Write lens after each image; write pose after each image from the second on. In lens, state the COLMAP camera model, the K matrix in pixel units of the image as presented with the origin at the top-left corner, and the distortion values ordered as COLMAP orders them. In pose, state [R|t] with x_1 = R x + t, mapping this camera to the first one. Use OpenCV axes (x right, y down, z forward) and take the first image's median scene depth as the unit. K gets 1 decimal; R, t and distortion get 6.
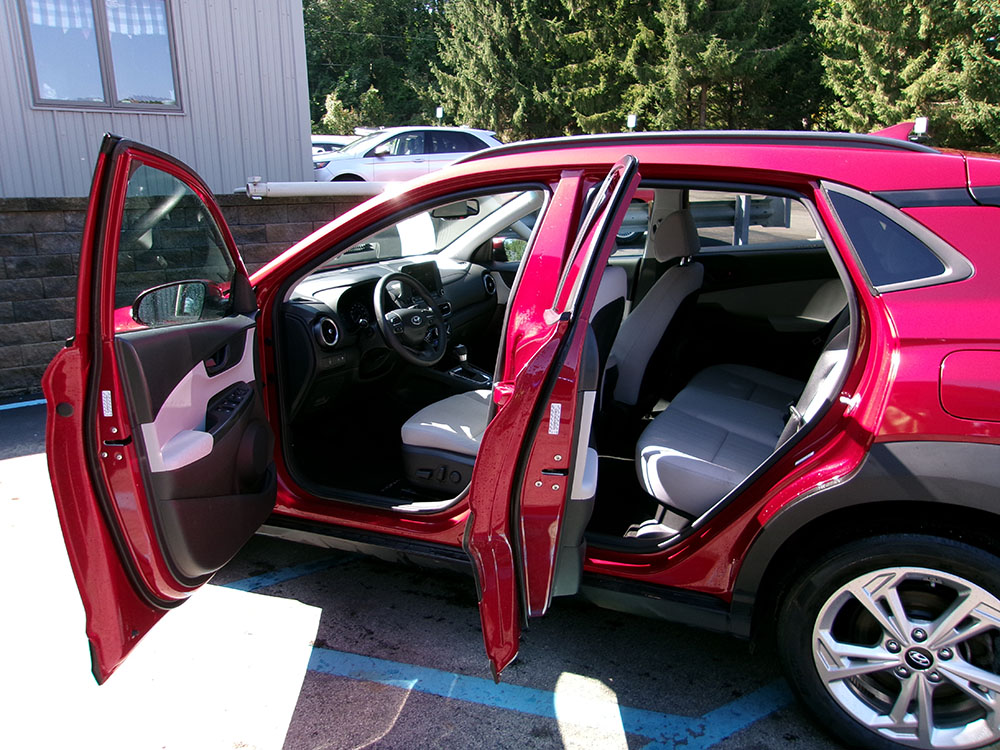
lens RADIAL K [[755.2, 0, 500.0], [0, 755.2, 375.0], [0, 0, 1]] dist [-0.010251, 0.006121]
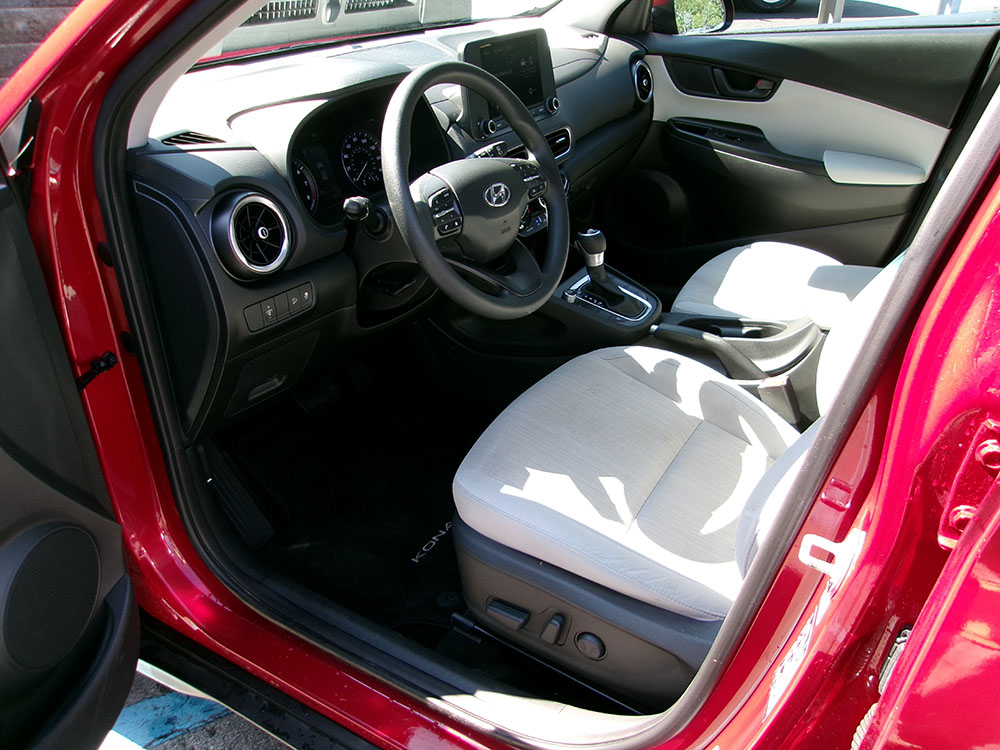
lens RADIAL K [[755.2, 0, 500.0], [0, 755.2, 375.0], [0, 0, 1]] dist [-0.010251, 0.006121]
pose [[0.994120, 0.054417, -0.093620, -0.067218], [-0.026919, 0.961609, 0.273098, -0.088258], [0.104887, -0.268972, 0.957420, 0.598039]]
